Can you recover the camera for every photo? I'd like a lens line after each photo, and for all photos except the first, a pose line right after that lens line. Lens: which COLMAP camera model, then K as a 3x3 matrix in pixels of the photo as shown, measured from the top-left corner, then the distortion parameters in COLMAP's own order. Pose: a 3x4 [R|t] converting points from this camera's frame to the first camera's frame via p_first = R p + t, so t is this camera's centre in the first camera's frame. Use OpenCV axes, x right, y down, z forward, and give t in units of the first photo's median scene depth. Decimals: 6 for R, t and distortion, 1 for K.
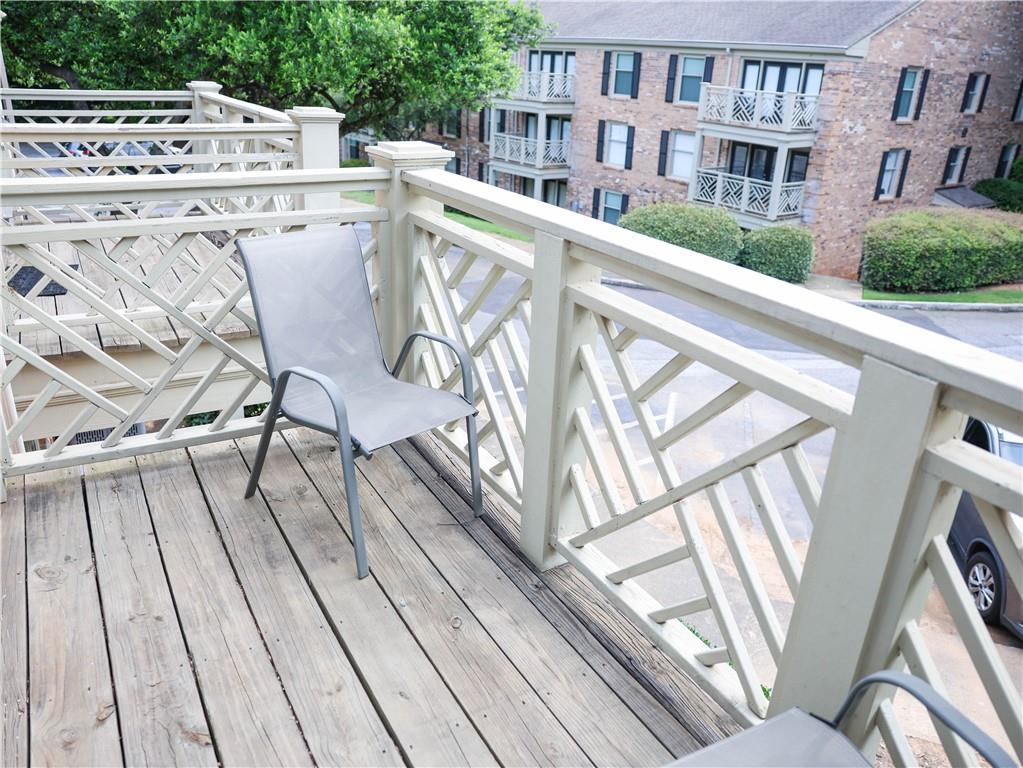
lens RADIAL K [[784.8, 0, 511.5], [0, 784.8, 384.0], [0, 0, 1]] dist [-0.112750, 0.093170]
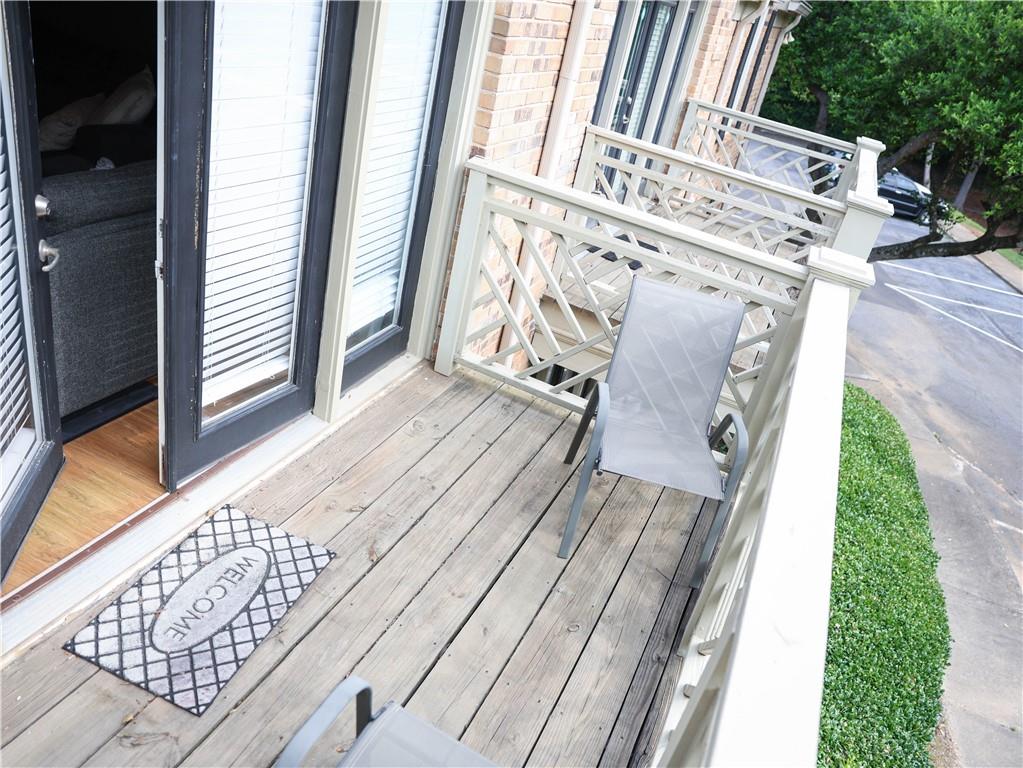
lens RADIAL K [[784.8, 0, 511.5], [0, 784.8, 384.0], [0, 0, 1]] dist [-0.112750, 0.093170]
pose [[0.581326, 0.448906, -0.678633, 0.449696], [-0.468125, 0.866700, 0.172308, -0.154741], [0.665522, 0.217518, 0.713979, 0.006909]]
